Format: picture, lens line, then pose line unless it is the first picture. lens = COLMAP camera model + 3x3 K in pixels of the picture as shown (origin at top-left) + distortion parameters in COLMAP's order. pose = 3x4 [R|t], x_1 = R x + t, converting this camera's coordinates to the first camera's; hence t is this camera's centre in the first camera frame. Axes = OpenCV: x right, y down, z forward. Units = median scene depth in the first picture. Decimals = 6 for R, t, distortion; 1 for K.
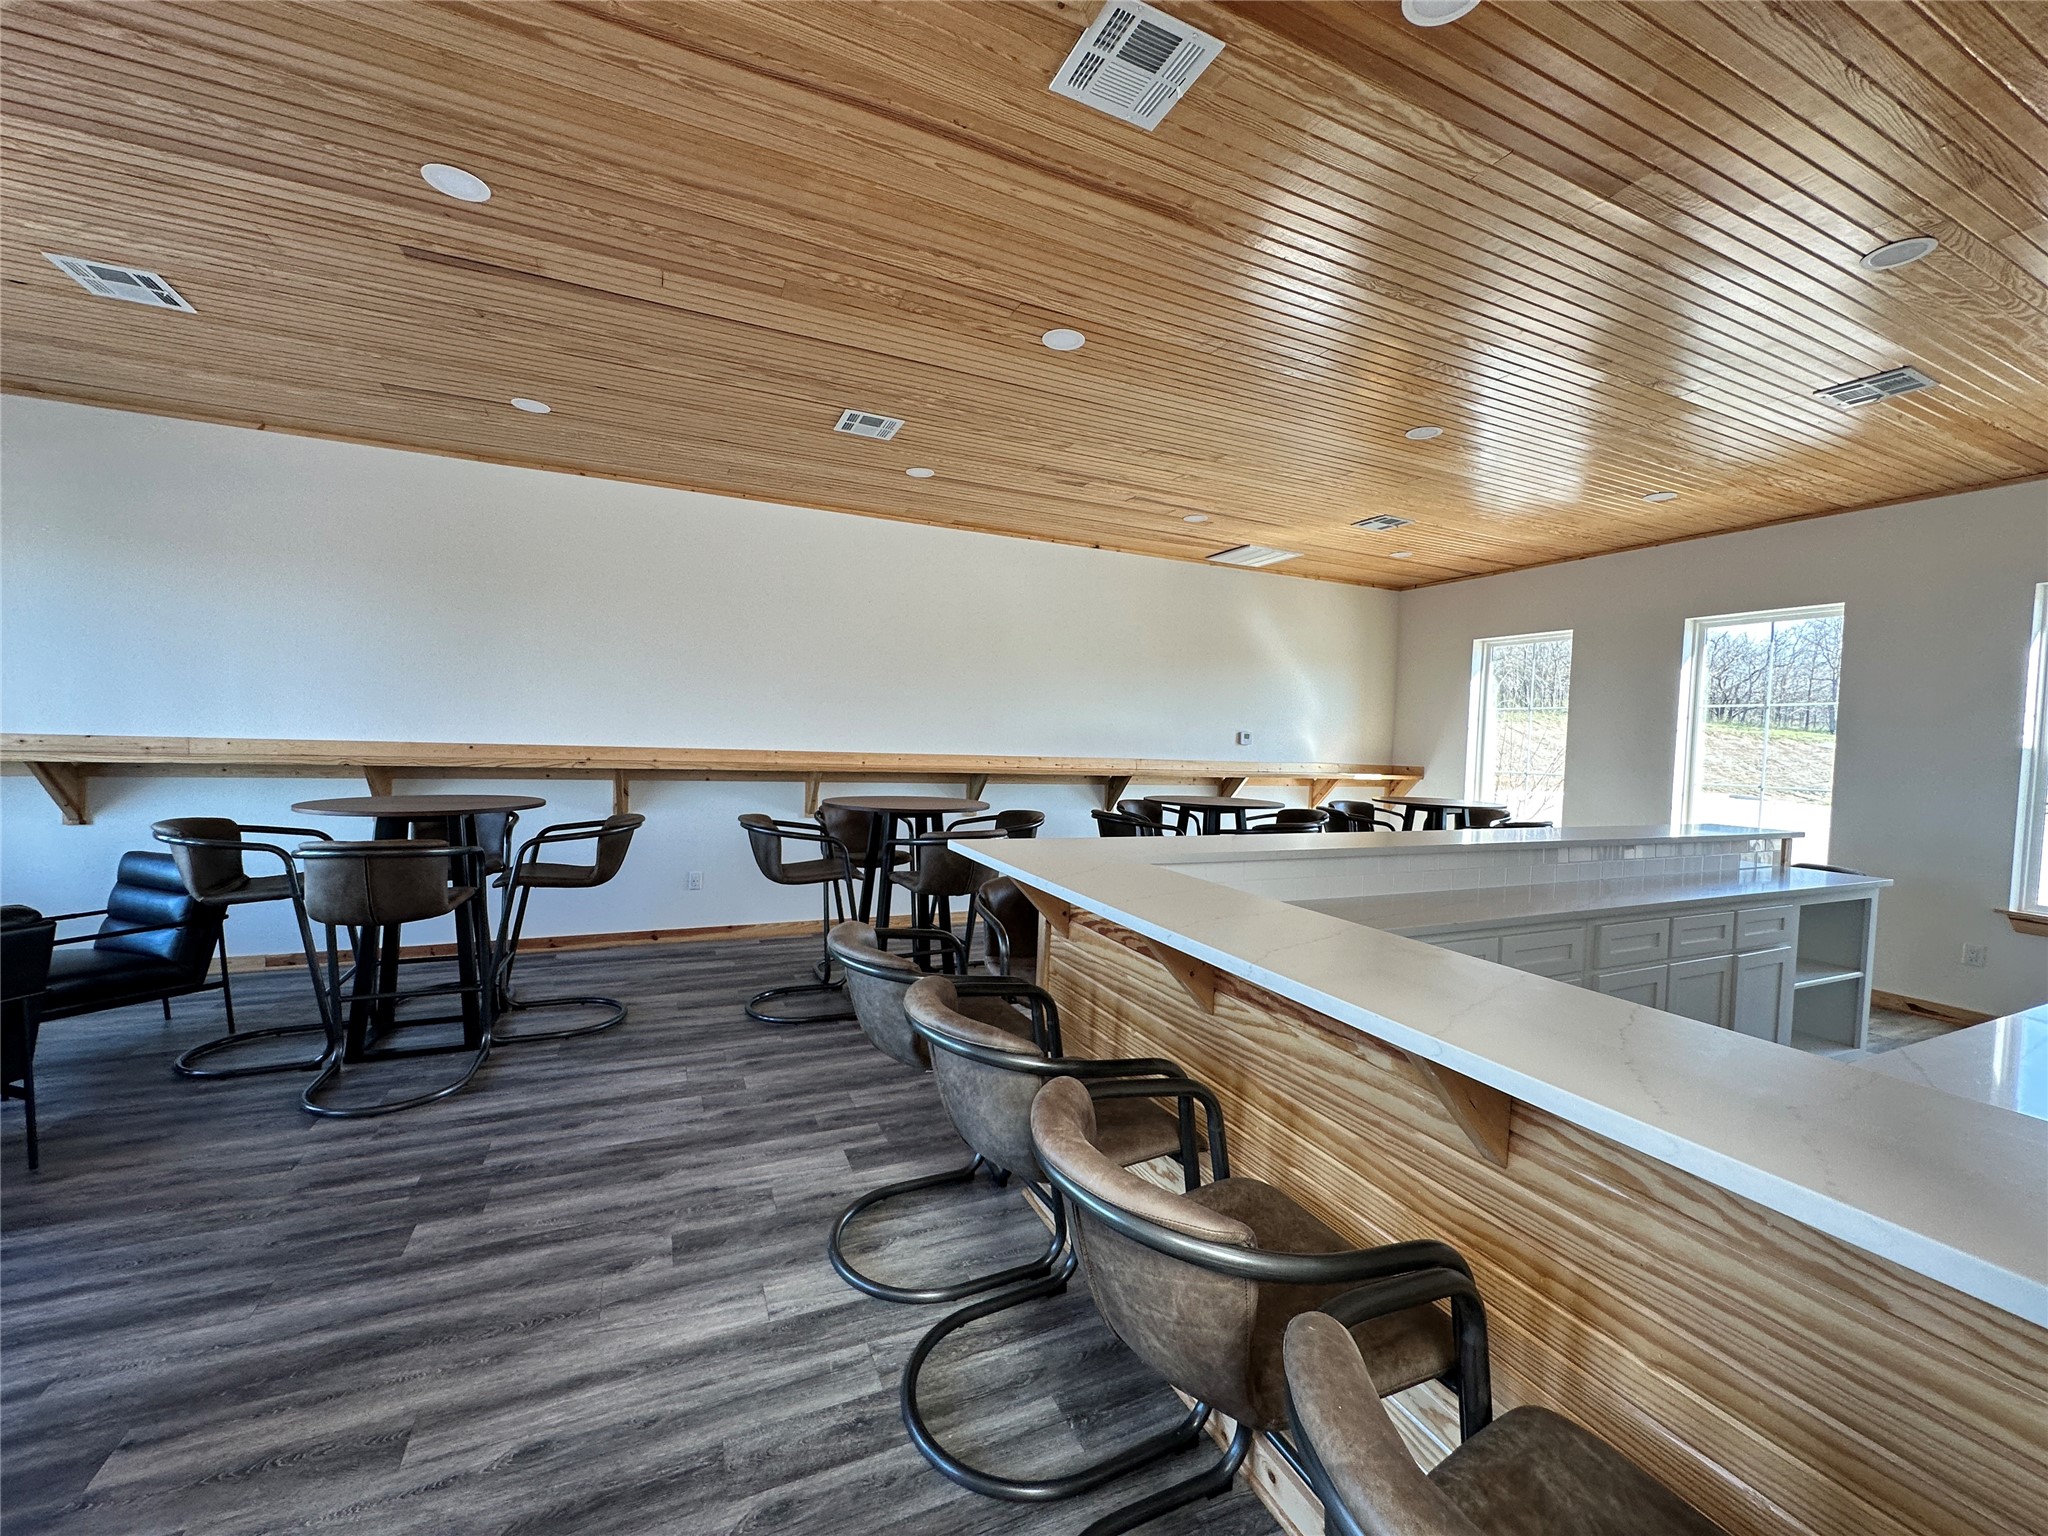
lens RADIAL K [[819.1, 0, 1019.2], [0, 819.1, 766.2], [0, 0, 1]] dist [0.000466, 0.000006]
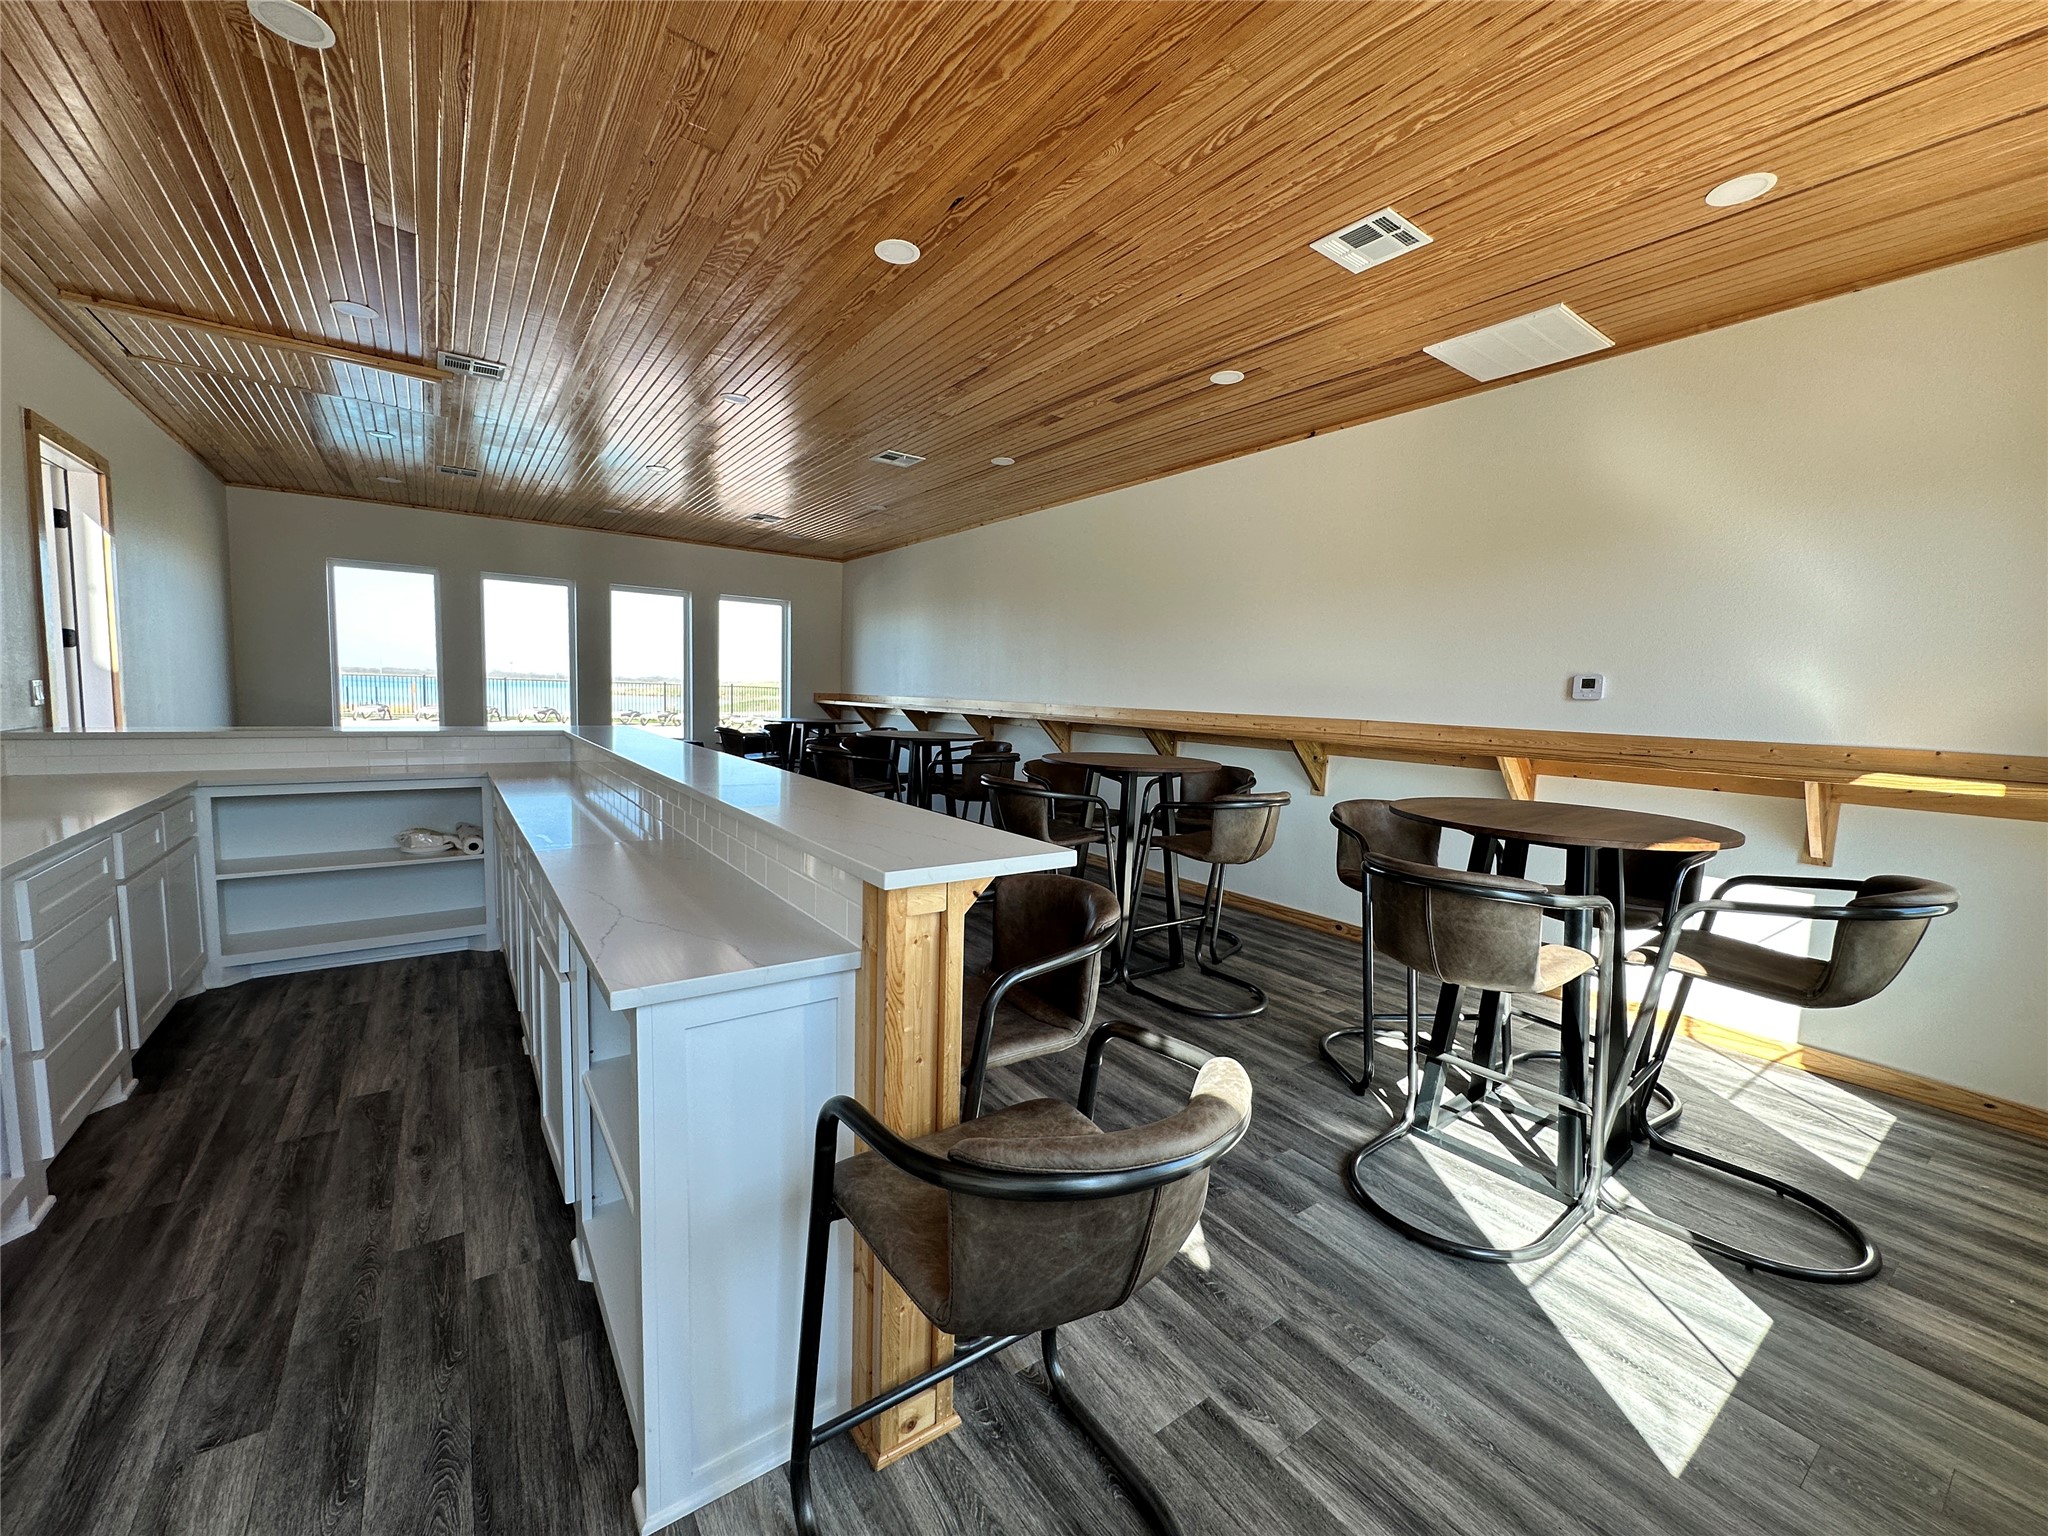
lens RADIAL K [[819.1, 0, 1022.8], [0, 819.1, 770.9], [0, 0, 1]] dist [0.000466, 0.000006]
pose [[0.193479, 0.067584, -0.978774, 0.989934], [-0.066895, 0.996212, 0.055565, 0.019446], [0.978821, 0.054724, 0.197267, 0.751216]]
